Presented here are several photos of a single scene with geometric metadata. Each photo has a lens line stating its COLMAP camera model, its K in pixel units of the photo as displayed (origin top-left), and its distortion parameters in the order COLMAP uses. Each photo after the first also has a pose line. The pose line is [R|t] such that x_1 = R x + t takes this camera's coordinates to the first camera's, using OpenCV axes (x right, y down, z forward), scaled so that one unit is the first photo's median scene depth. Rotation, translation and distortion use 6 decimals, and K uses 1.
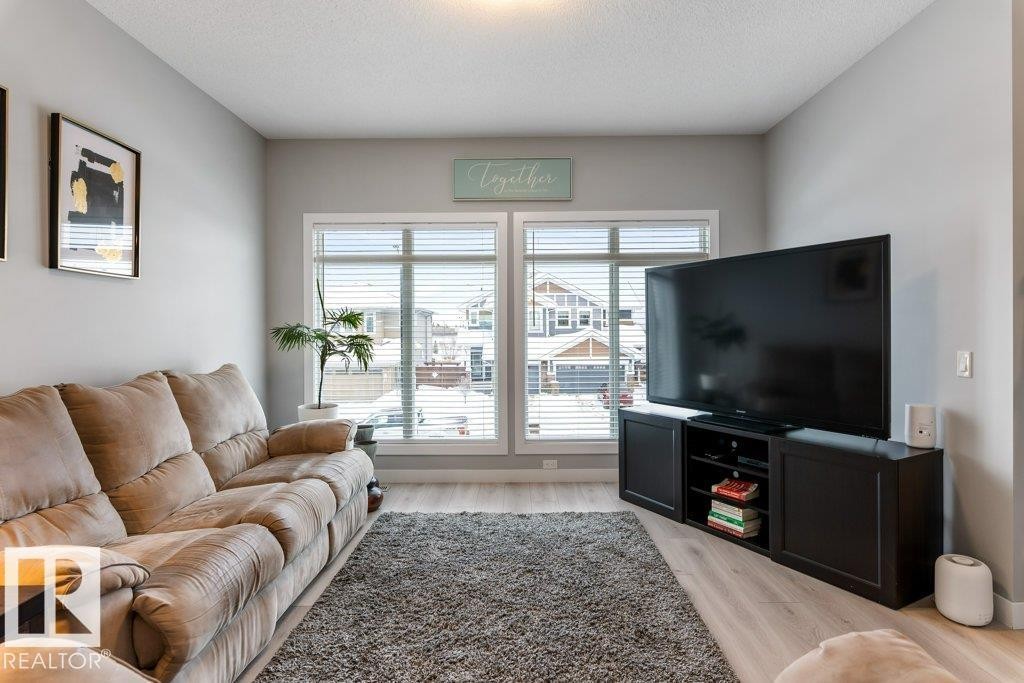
lens RADIAL K [[548.3, 0, 518.1], [0, 548.3, 333.0], [0, 0, 1]] dist [-0.003625, 0.000290]
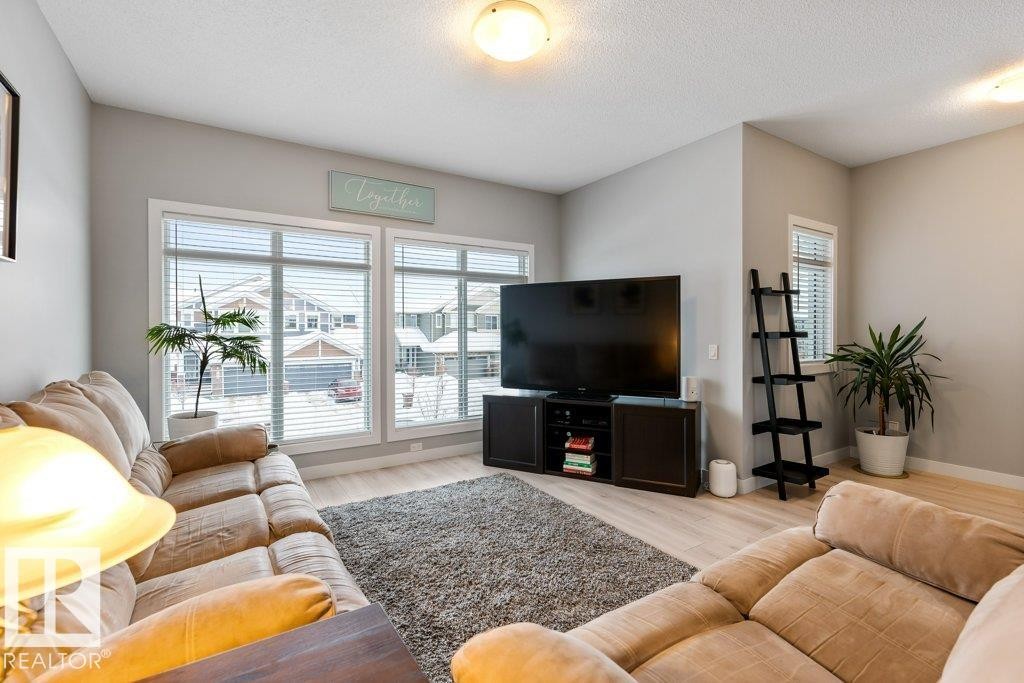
lens RADIAL K [[460.5, 0, 518.7], [0, 460.5, 335.6], [0, 0, 1]] dist [0.002337, -0.002189]
pose [[0.836819, -0.000513, 0.547480, -0.357884], [0.000320, 1.000000, 0.000449, 0.001837], [-0.547480, -0.000201, 0.836819, 0.069691]]
